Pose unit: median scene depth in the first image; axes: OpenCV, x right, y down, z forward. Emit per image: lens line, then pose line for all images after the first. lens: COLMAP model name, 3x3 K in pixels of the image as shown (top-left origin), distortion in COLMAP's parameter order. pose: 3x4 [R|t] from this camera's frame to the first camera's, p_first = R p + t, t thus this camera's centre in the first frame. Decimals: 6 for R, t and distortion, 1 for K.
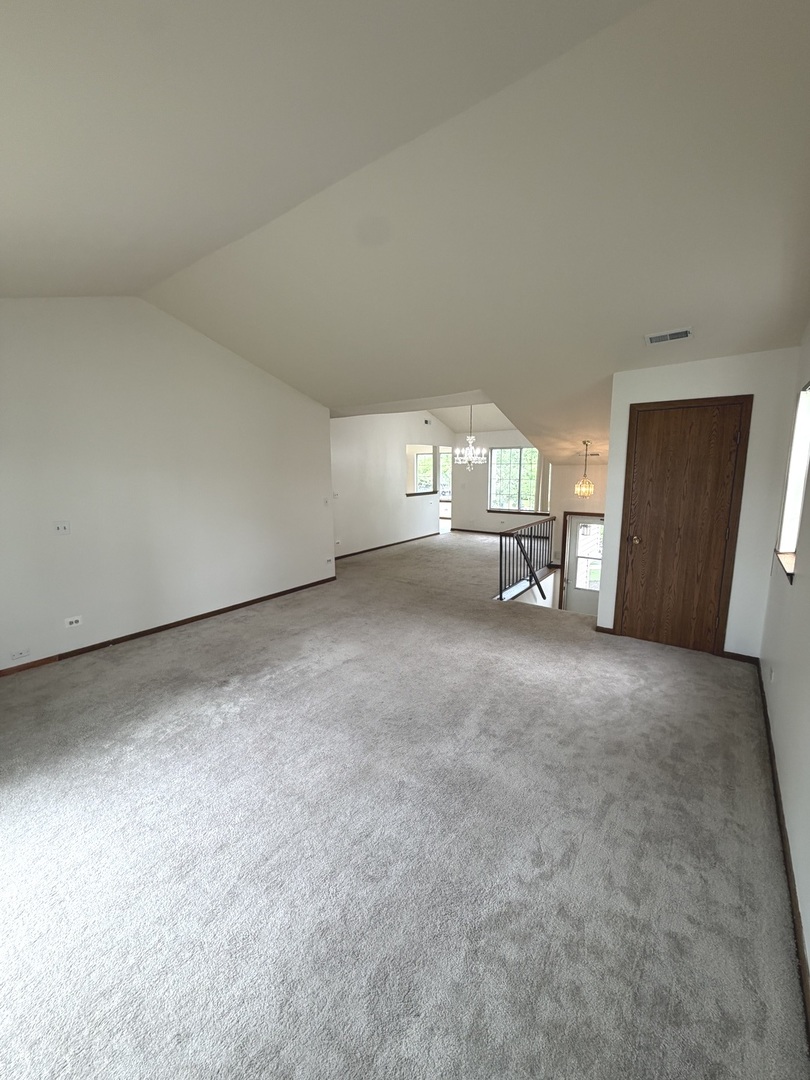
lens RADIAL K [[431.1, 0, 405.0], [0, 431.1, 540.0], [0, 0, 1]] dist [0.000353, 0.000330]
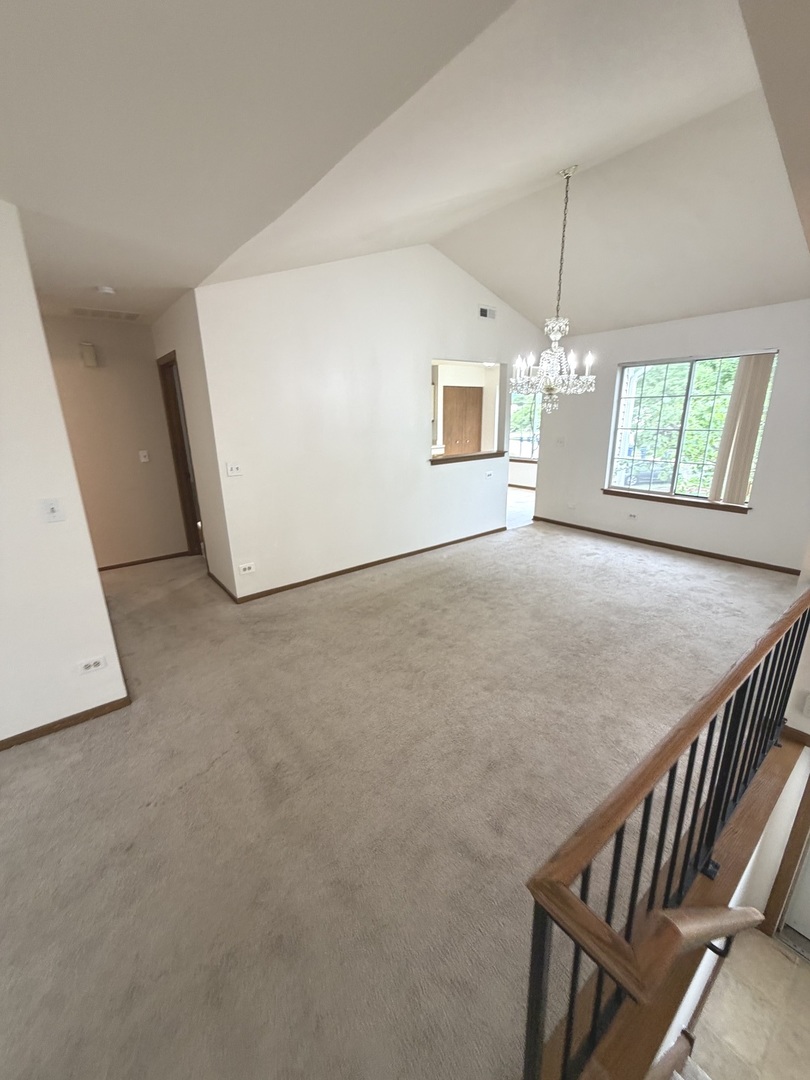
lens RADIAL K [[431.1, 0, 405.0], [0, 431.1, 540.0], [0, 0, 1]] dist [0.000353, 0.000330]
pose [[0.961538, 0.068703, -0.265942, 0.171590], [-0.034611, 0.990801, 0.130824, -0.114573], [0.272484, -0.116588, 0.955071, 0.714408]]
